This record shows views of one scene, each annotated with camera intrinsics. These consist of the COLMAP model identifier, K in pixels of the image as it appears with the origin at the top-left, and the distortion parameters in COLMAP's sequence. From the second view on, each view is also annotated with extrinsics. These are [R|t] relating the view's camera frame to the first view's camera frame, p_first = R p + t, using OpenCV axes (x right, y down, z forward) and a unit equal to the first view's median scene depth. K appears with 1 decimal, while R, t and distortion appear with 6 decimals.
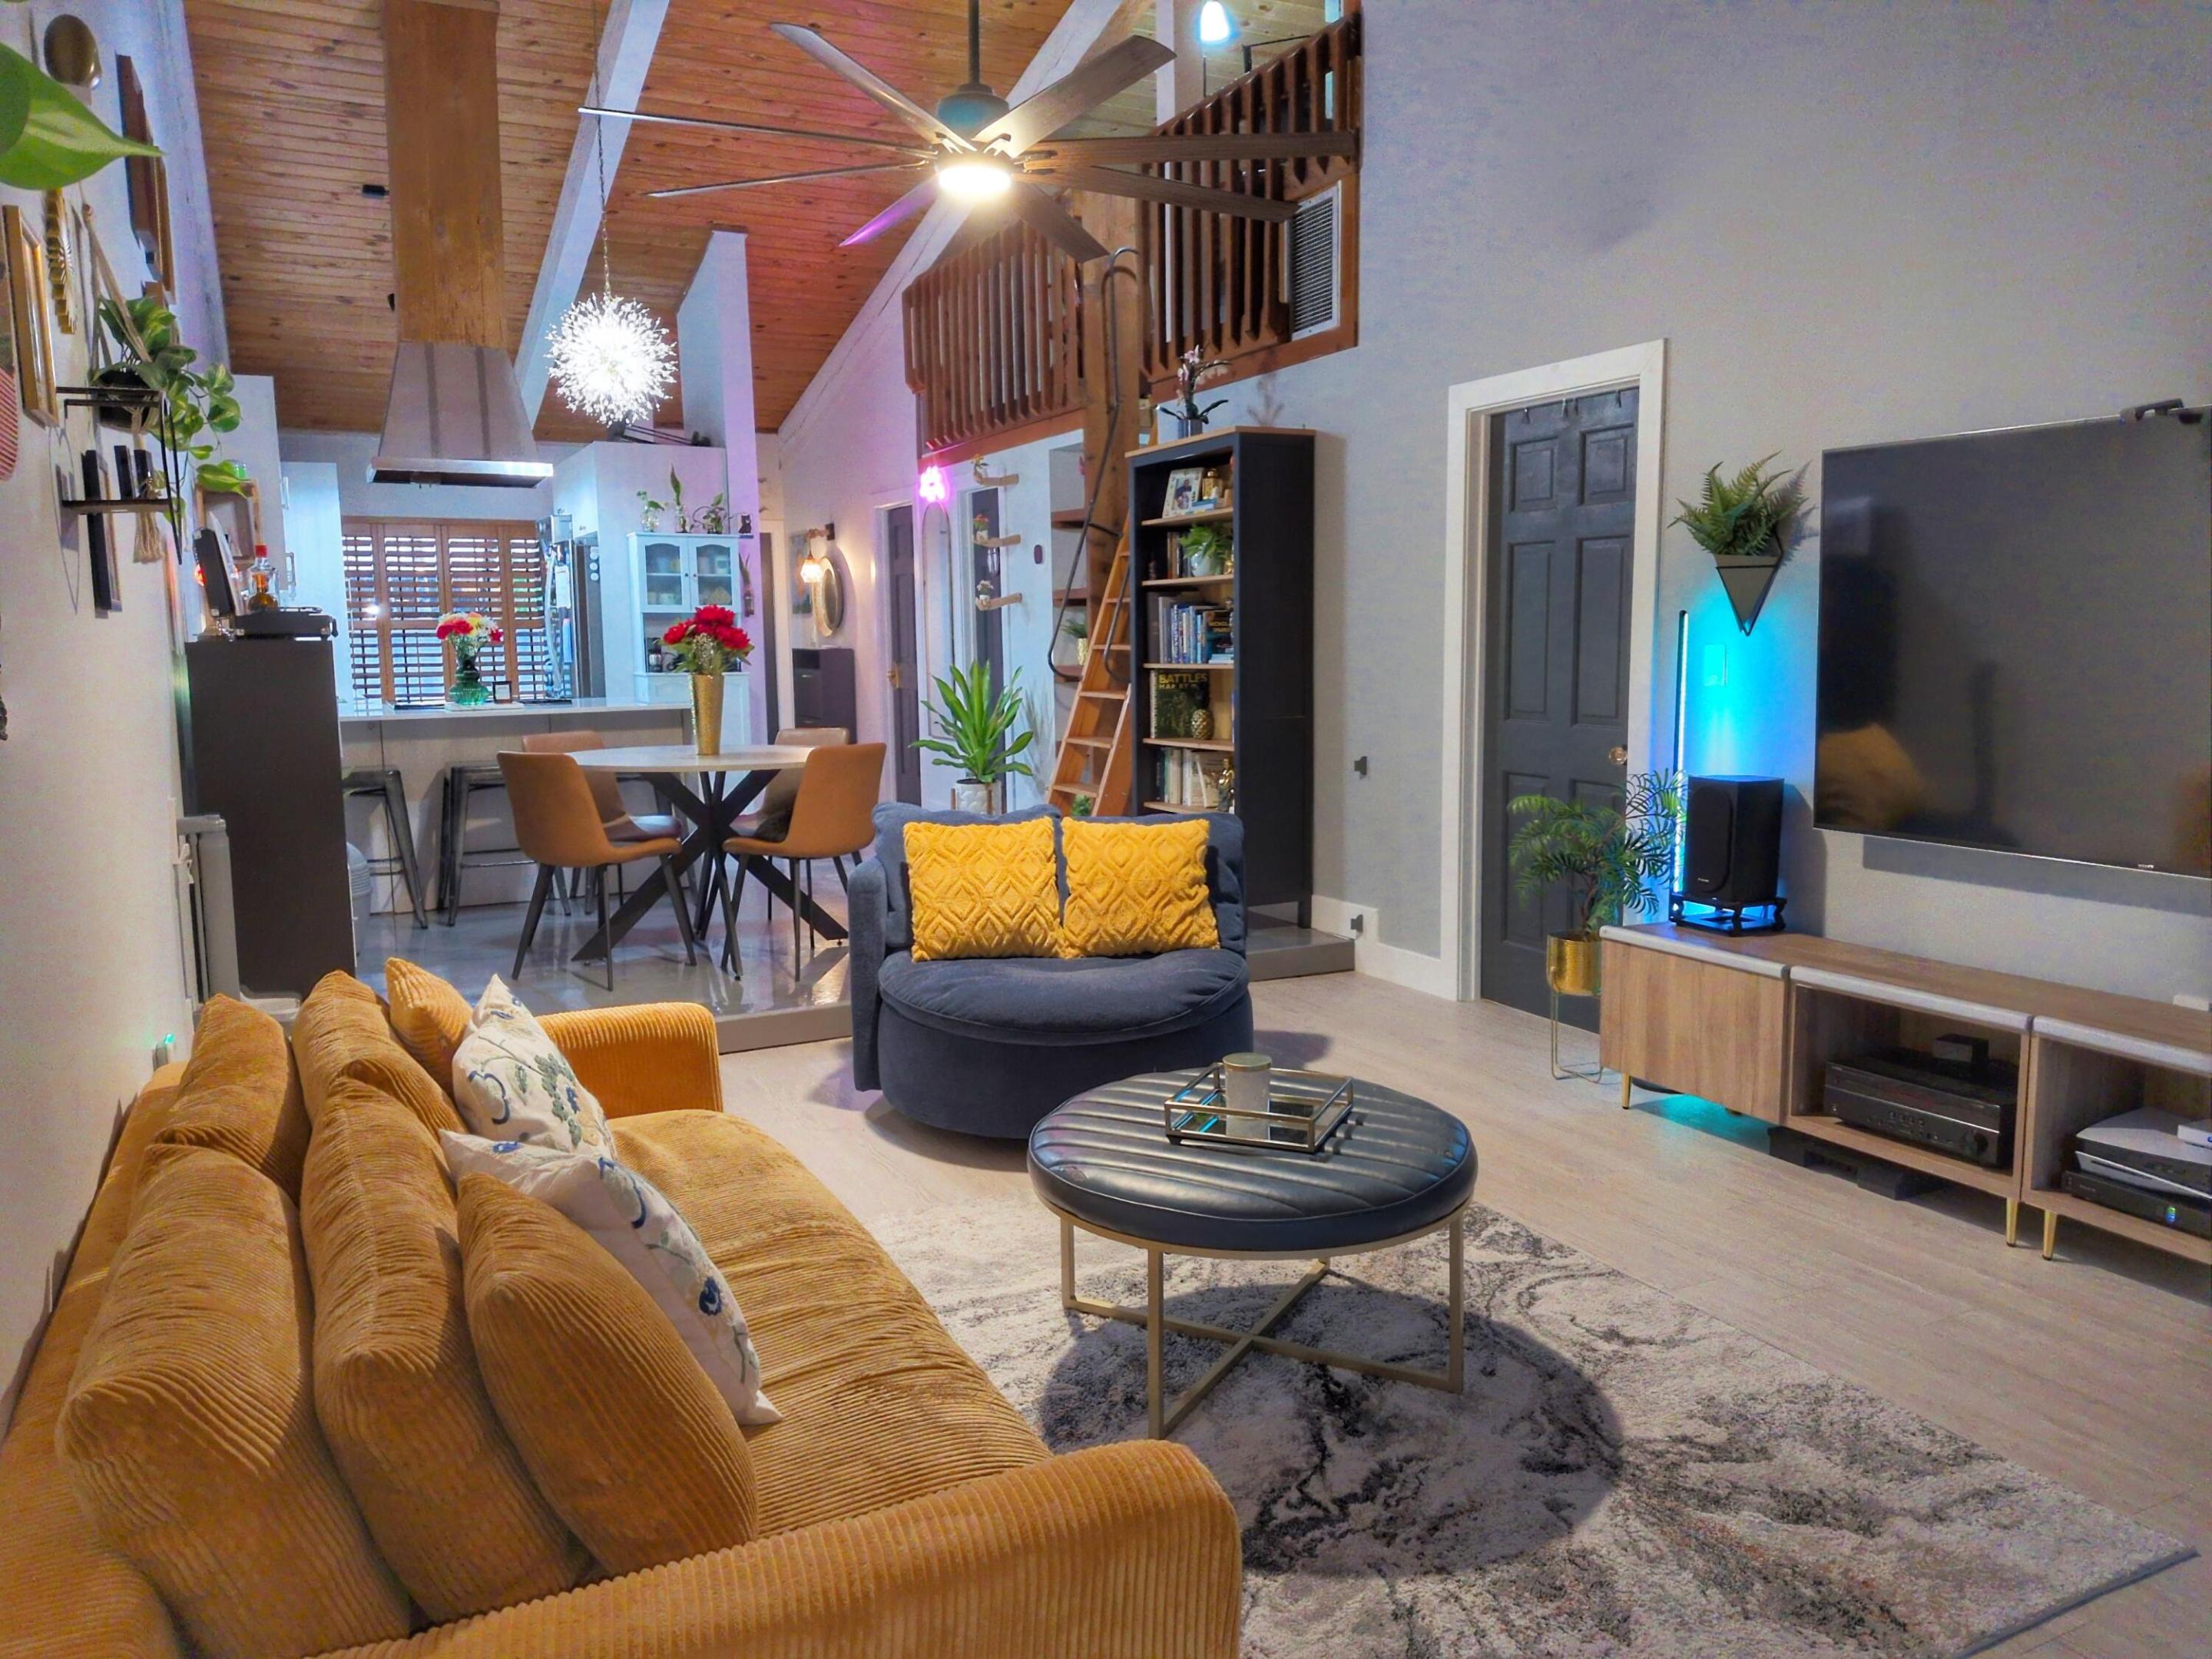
lens RADIAL K [[1613.9, 0, 1106.0], [0, 1613.9, 829.5], [0, 0, 1]] dist [0.079793, 0.000841]
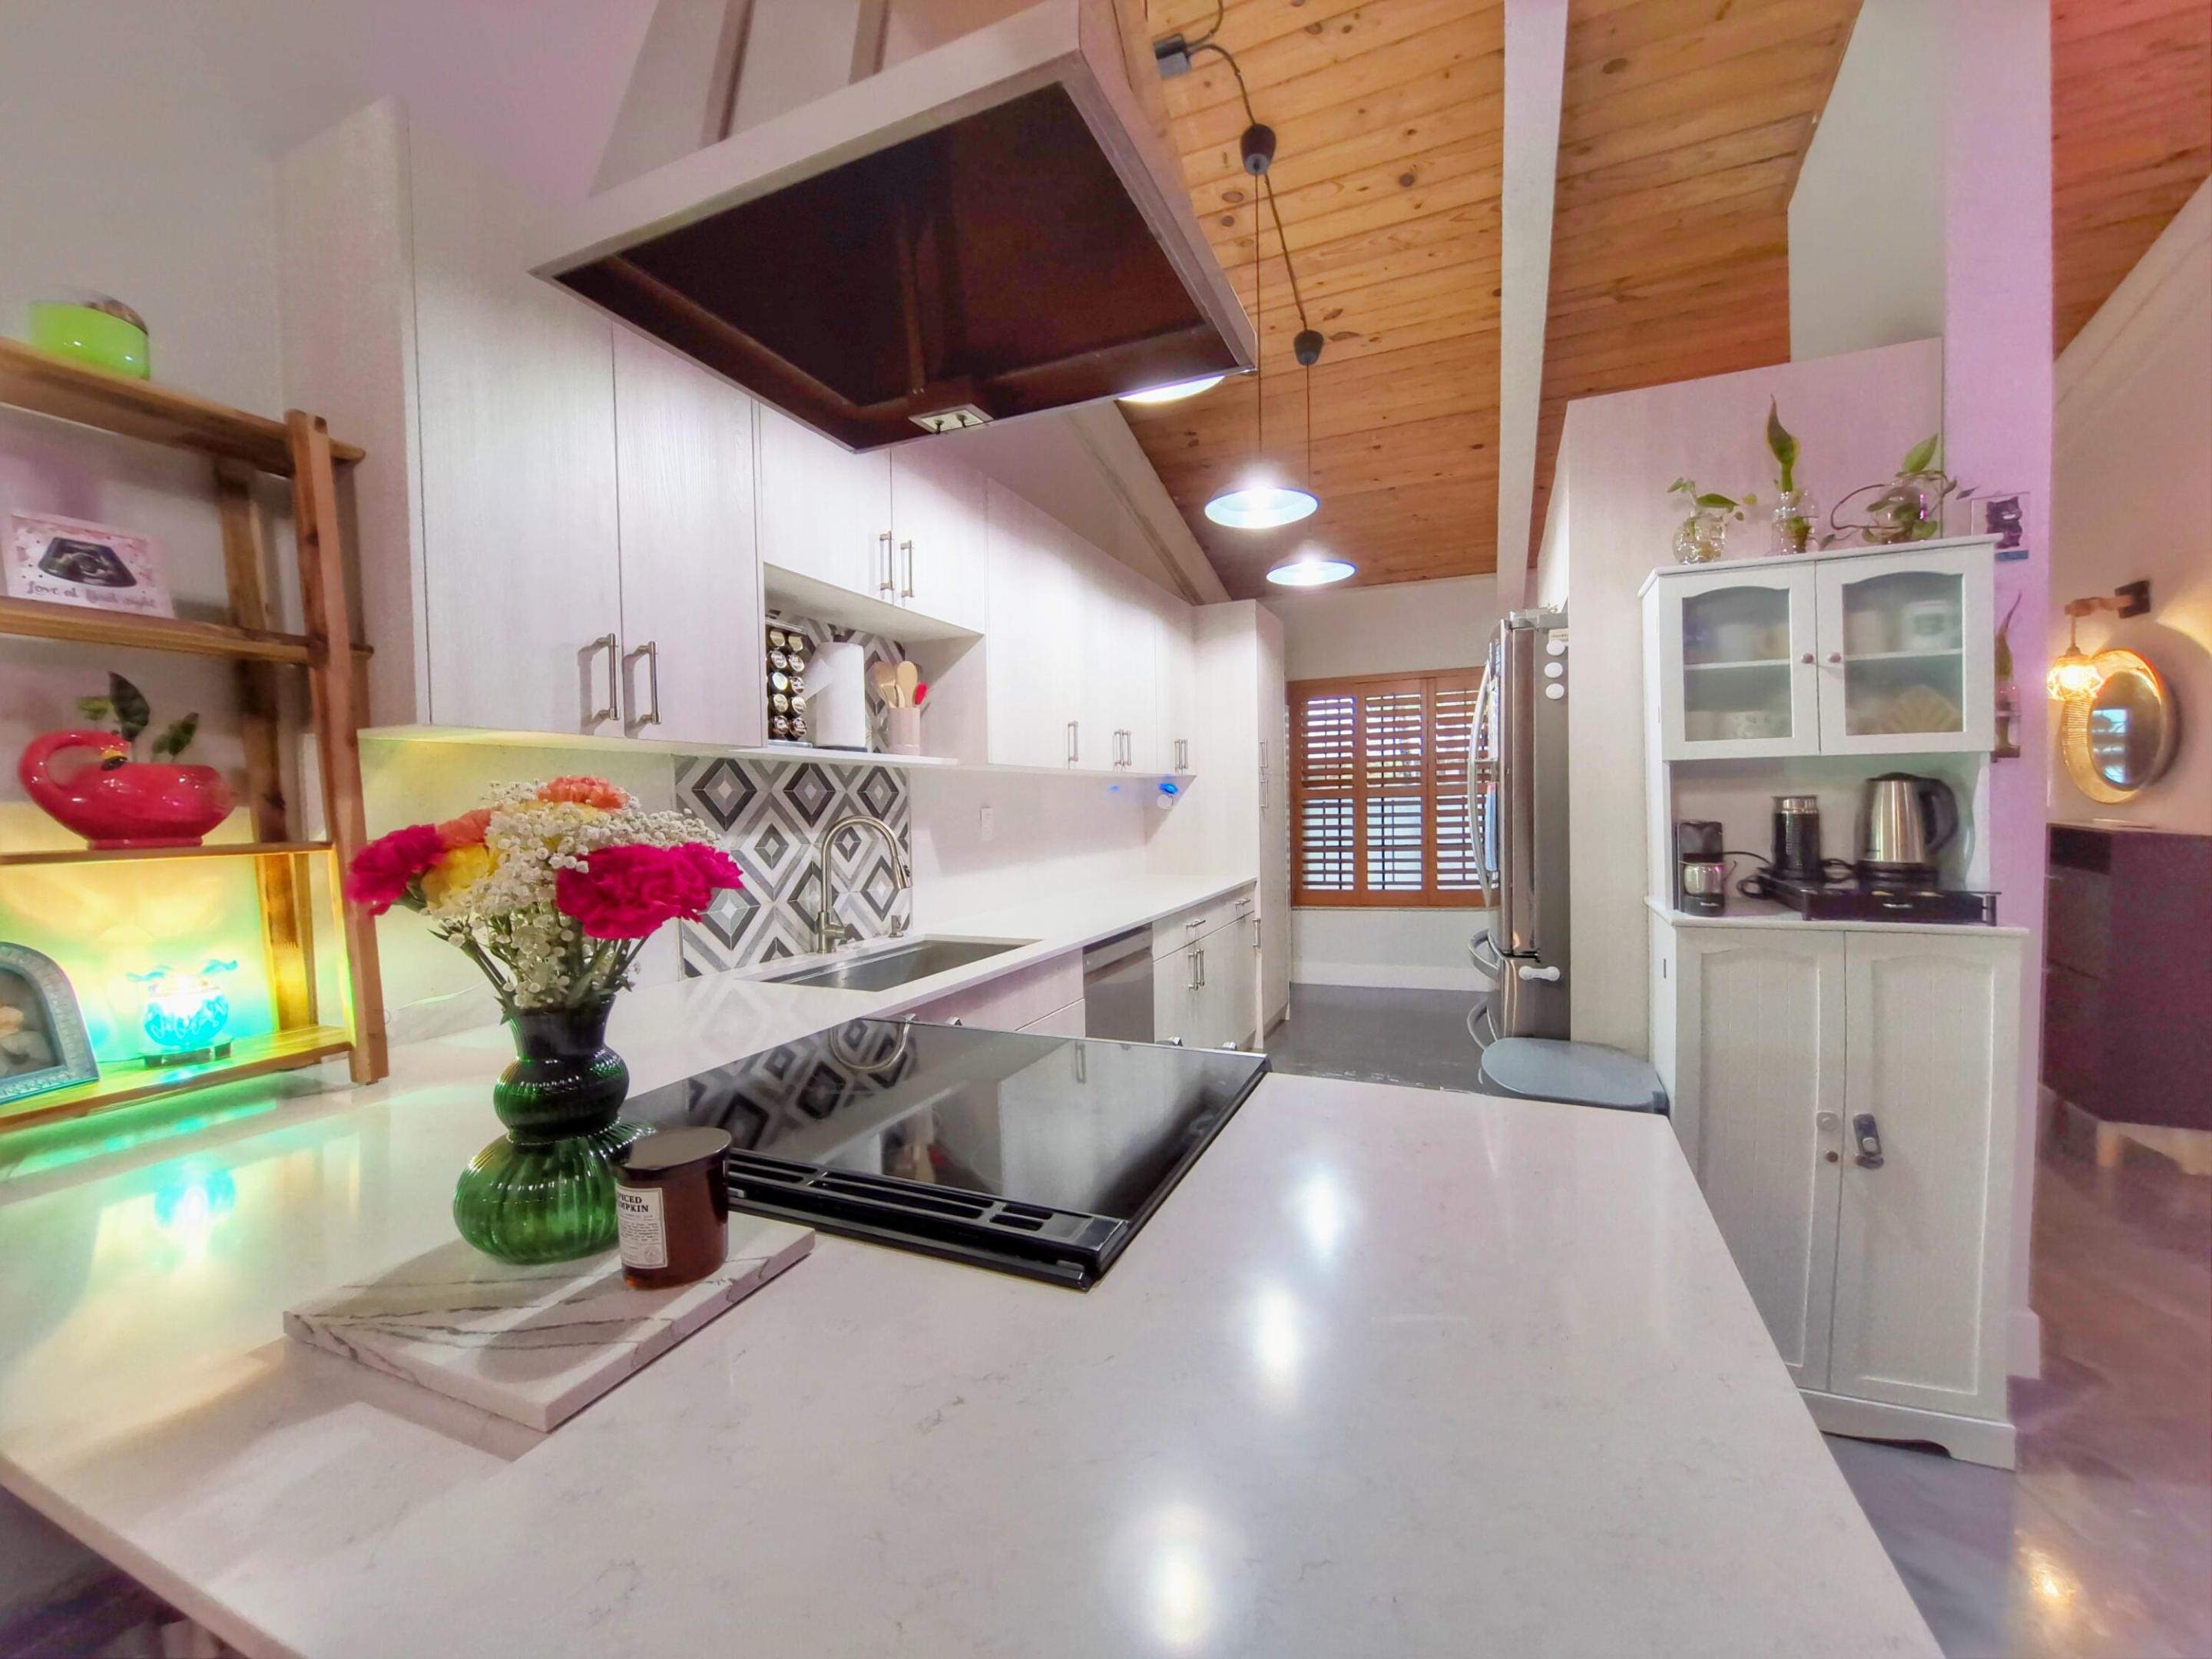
lens RADIAL K [[871.3, 0, 1098.5], [0, 871.3, 793.2], [0, 0, 1]] dist [0.033724, -0.000125]
pose [[0.632761, -0.011495, -0.774262, -0.203832], [-0.076818, 0.994026, -0.077536, -0.097332], [0.770528, 0.108539, 0.628097, 0.750950]]
